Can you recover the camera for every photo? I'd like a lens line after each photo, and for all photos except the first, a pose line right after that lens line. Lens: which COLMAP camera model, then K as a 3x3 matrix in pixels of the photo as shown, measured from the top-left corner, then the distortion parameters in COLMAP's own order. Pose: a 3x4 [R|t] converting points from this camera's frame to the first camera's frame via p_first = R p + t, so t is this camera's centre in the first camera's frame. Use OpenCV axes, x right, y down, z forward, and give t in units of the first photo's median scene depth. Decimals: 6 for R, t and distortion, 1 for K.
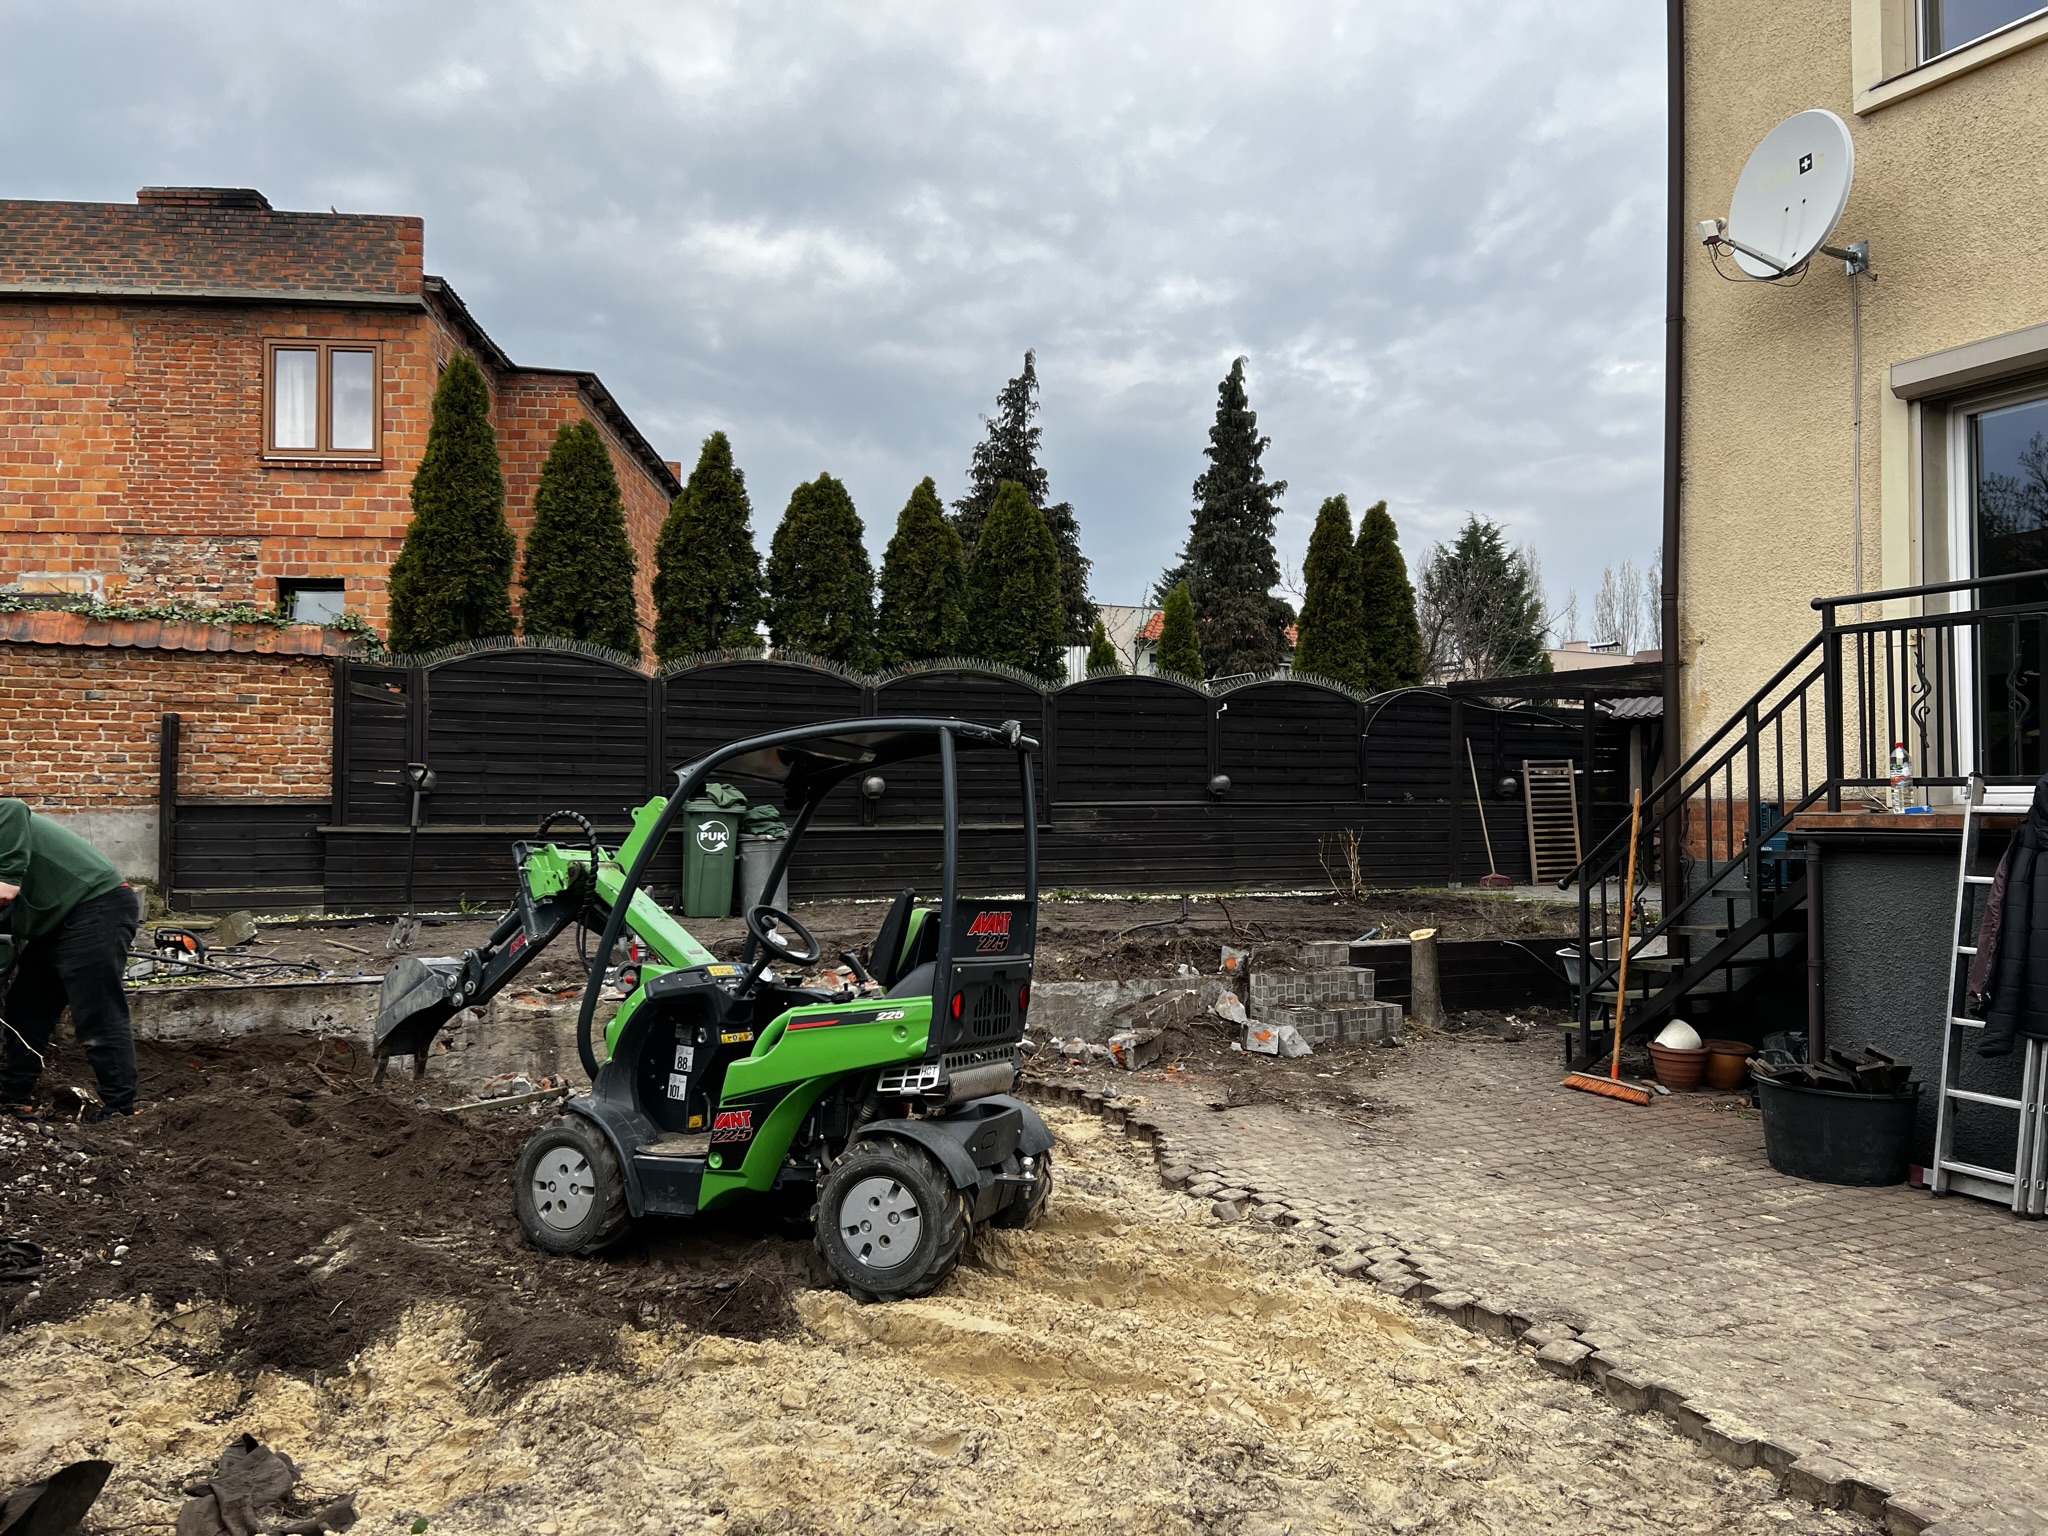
lens RADIAL K [[1538.0, 0, 1030.5], [0, 1538.0, 764.9], [0, 0, 1]] dist [0.057958, -0.059802]
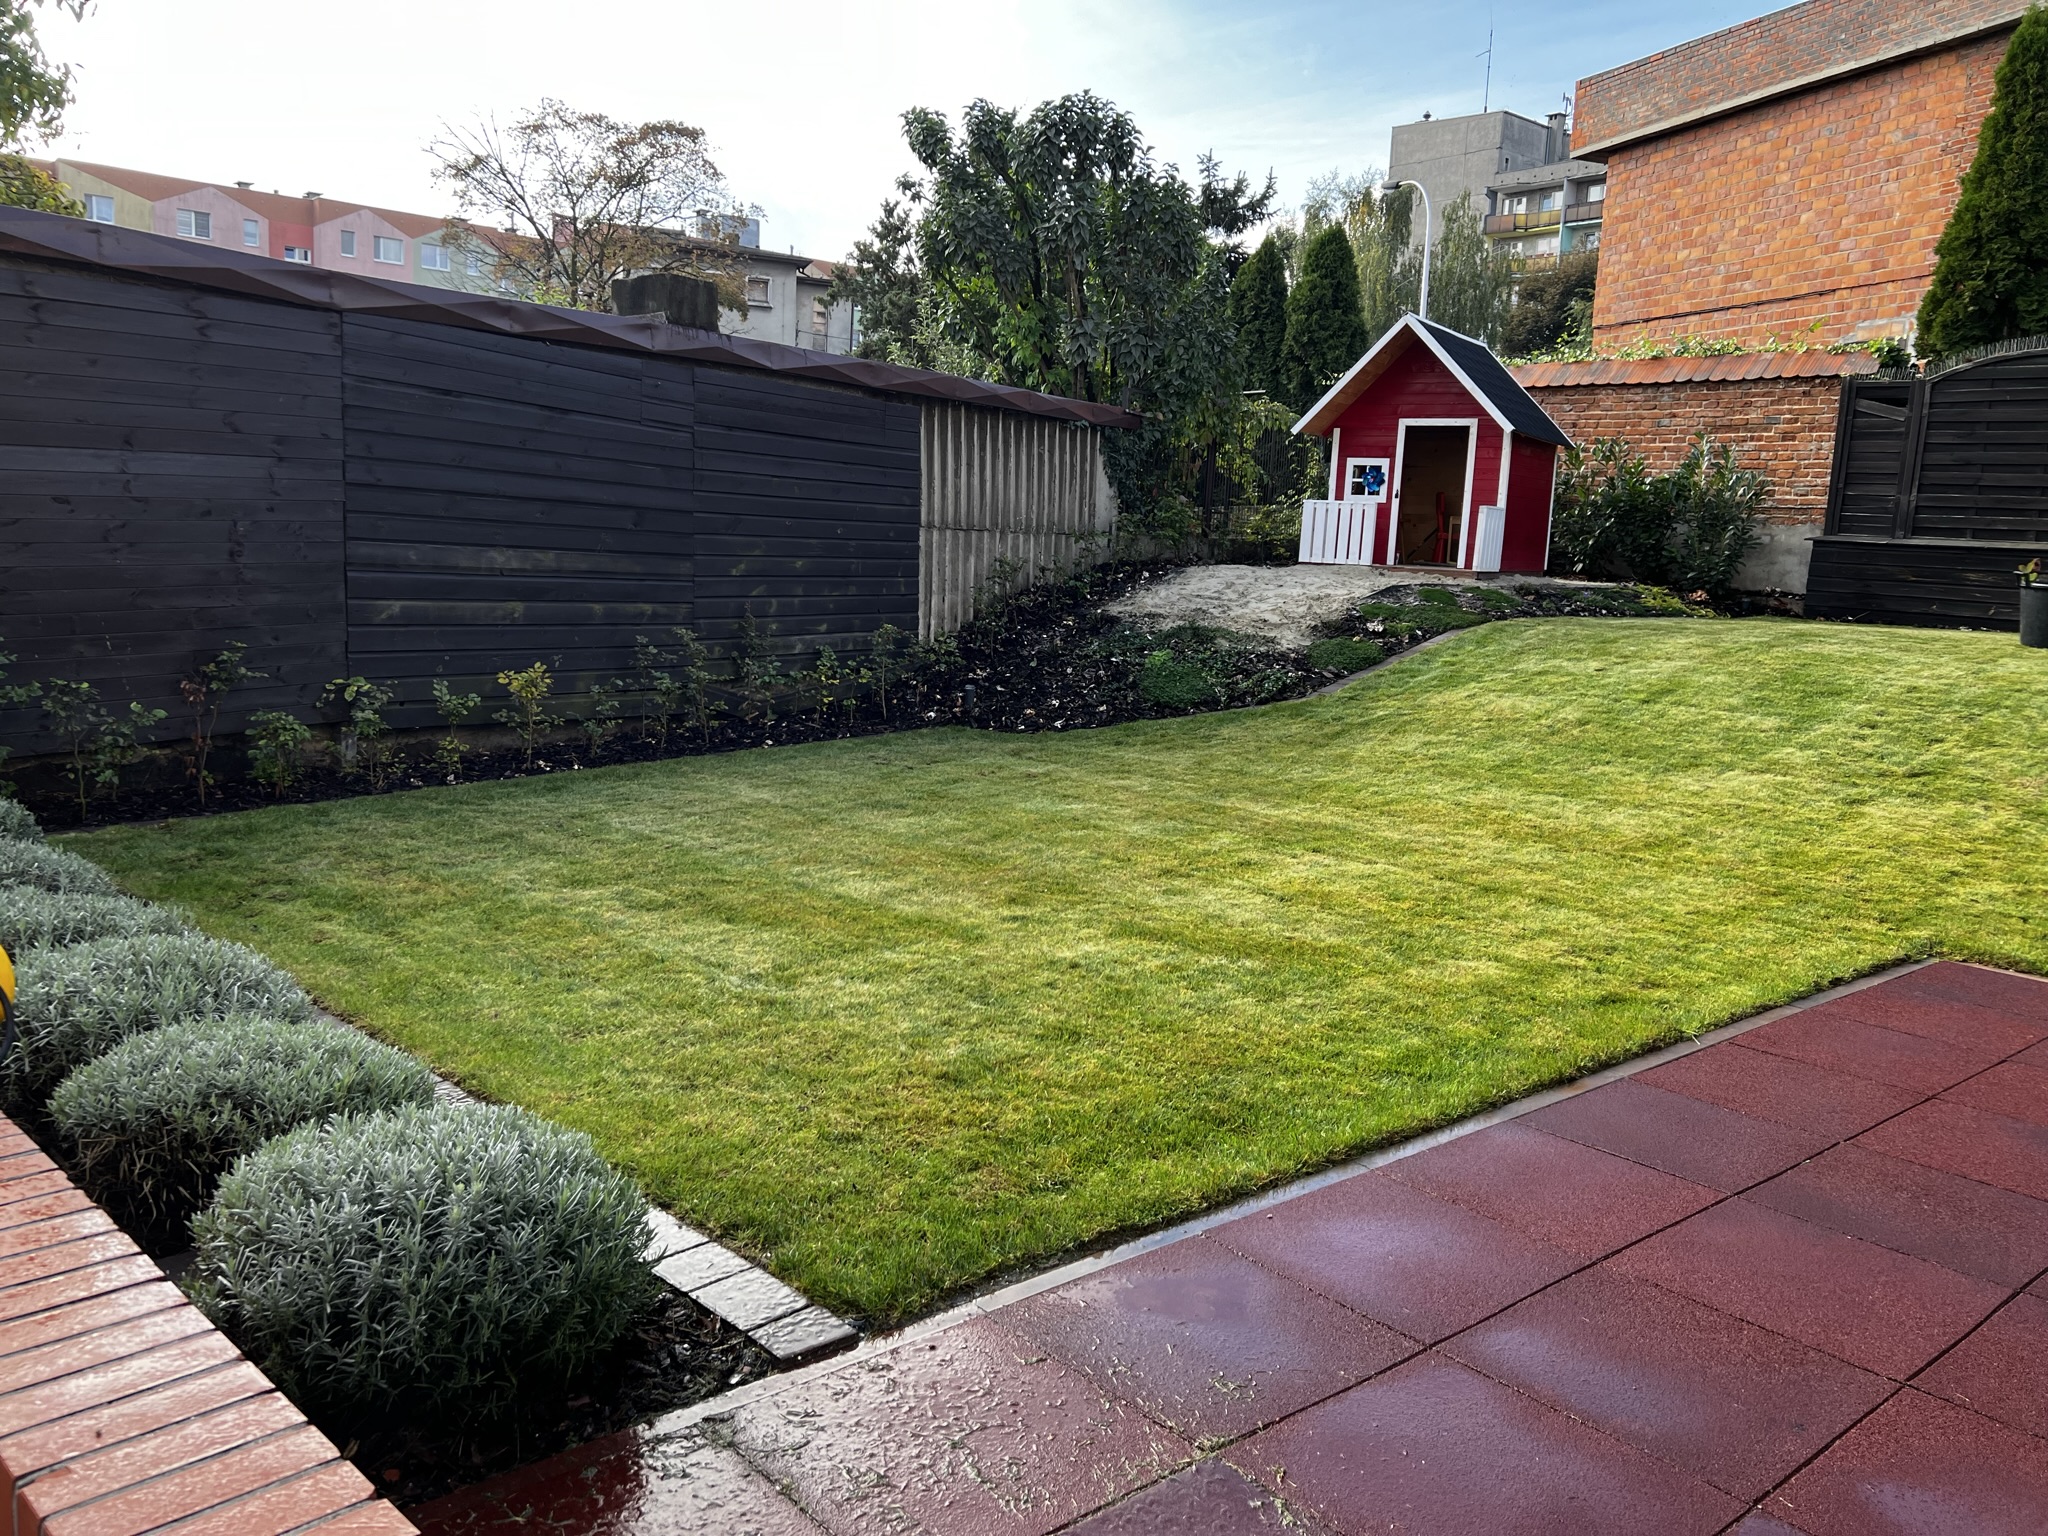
lens RADIAL K [[1538.8, 0, 1012.9], [0, 1538.8, 749.0], [0, 0, 1]] dist [0.068424, -0.076852]
pose [[0.257444, 0.149949, -0.954588, 0.366035], [-0.018057, 0.988460, 0.150400, 0.025885], [0.966124, -0.021483, 0.257181, 0.126687]]
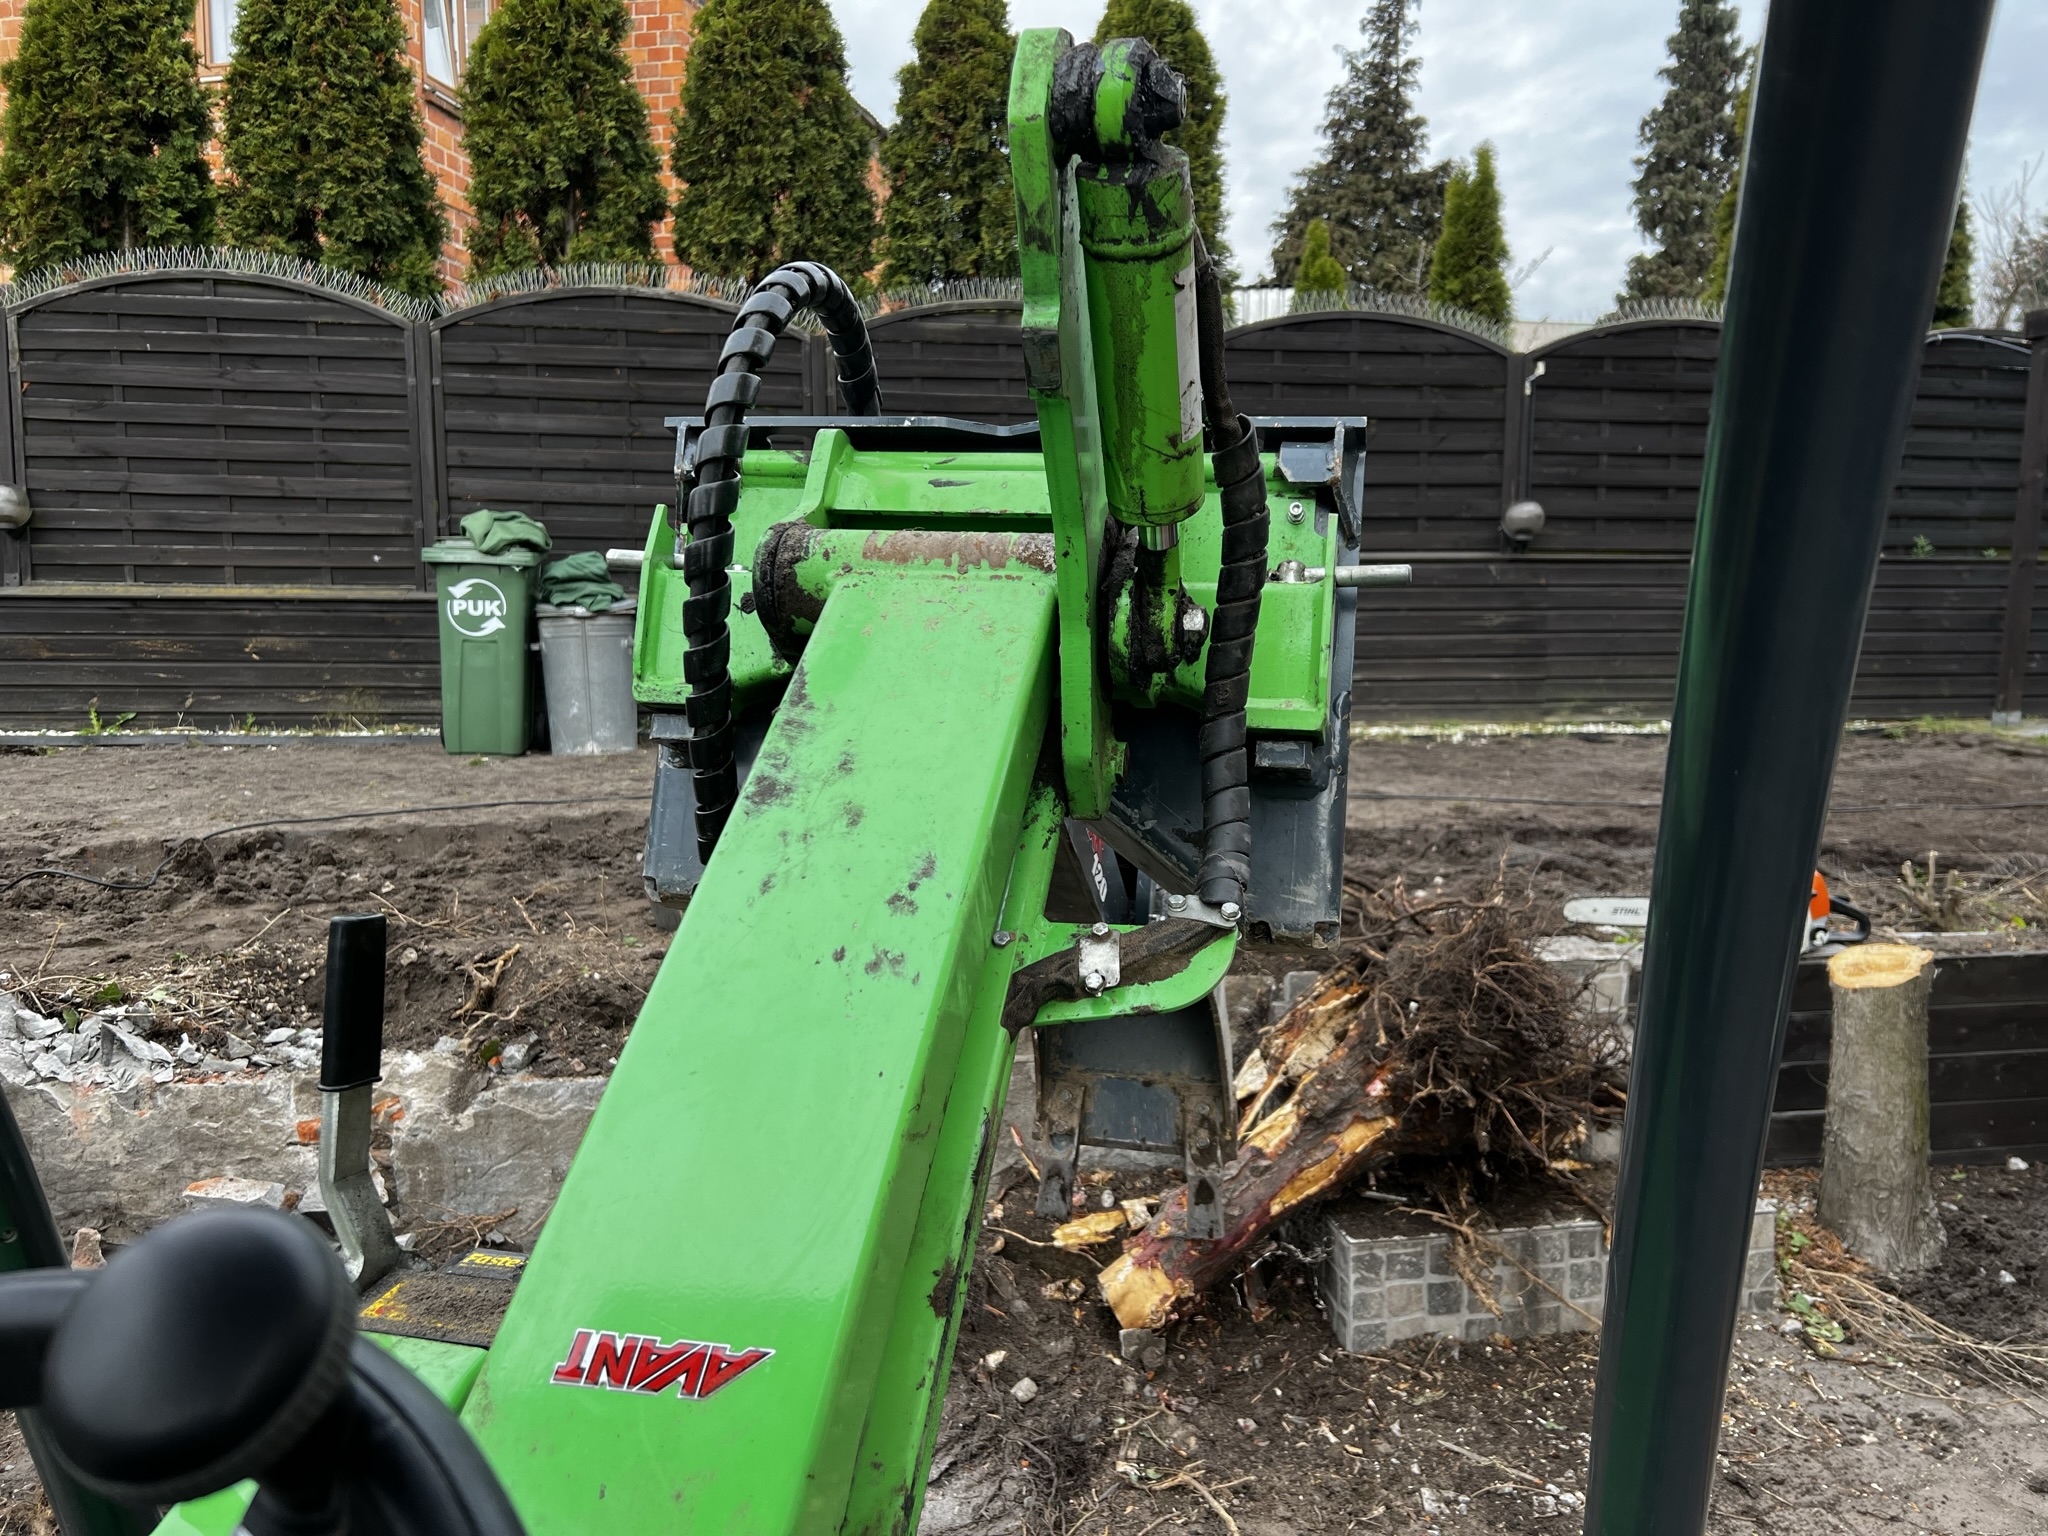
lens RADIAL K [[1538.8, 0, 1012.9], [0, 1538.8, 749.0], [0, 0, 1]] dist [0.068424, -0.076852]
pose [[0.956267, 0.037818, -0.290040, 0.111603], [0.002378, 0.990568, 0.137000, 0.016941], [0.292485, -0.131698, 0.947158, 0.426940]]
